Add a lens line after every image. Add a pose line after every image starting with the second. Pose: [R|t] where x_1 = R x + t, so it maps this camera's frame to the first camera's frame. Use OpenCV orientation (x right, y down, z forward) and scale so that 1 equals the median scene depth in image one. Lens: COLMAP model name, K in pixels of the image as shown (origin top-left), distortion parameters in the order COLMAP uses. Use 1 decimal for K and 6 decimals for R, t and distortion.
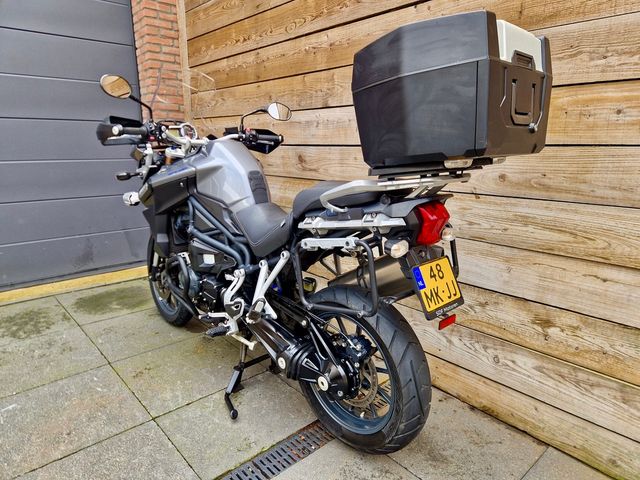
lens RADIAL K [[430.3, 0, 321.2], [0, 430.3, 235.7], [0, 0, 1]] dist [0.060278, -0.055274]
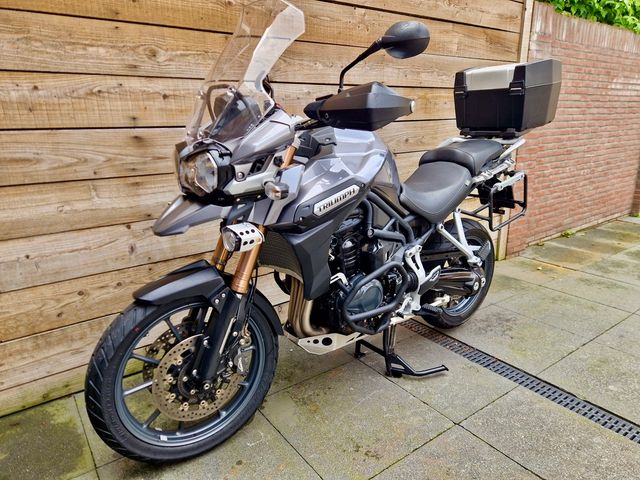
lens RADIAL K [[430.3, 0, 322.5], [0, 430.3, 239.8], [0, 0, 1]] dist [0.060278, -0.055274]
pose [[0.088894, -0.277959, 0.956471, -1.247181], [0.220743, 0.941891, 0.253206, -0.260443], [-0.971273, 0.188626, 0.145086, 1.120081]]
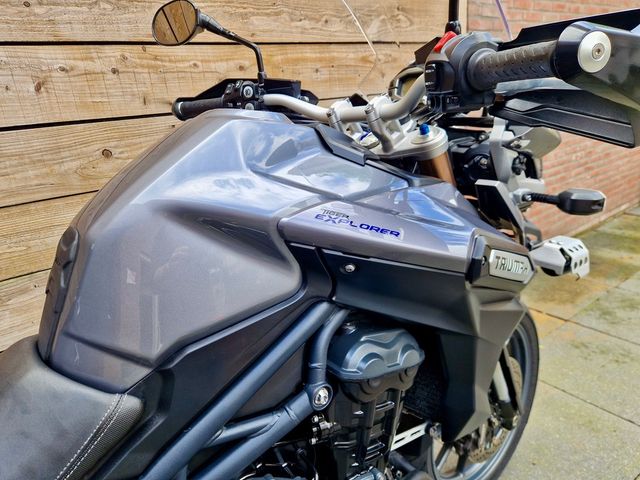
lens RADIAL K [[430.3, 0, 318.9], [0, 430.3, 235.5], [0, 0, 1]] dist [0.060278, -0.055274]
pose [[0.085005, -0.321885, 0.942955, -0.467316], [0.283910, 0.914973, 0.286740, -0.168620], [-0.955076, 0.243340, 0.169164, 0.726982]]
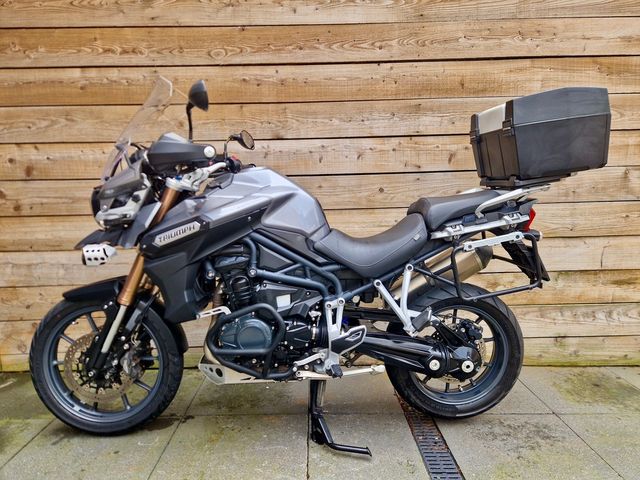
lens RADIAL K [[430.3, 0, 325.5], [0, 430.3, 234.3], [0, 0, 1]] dist [0.060278, -0.055274]
pose [[0.652497, -0.107954, 0.750063, -0.949083], [0.182699, 0.983014, -0.017453, -0.053508], [-0.735438, 0.148423, 0.661136, 0.386250]]
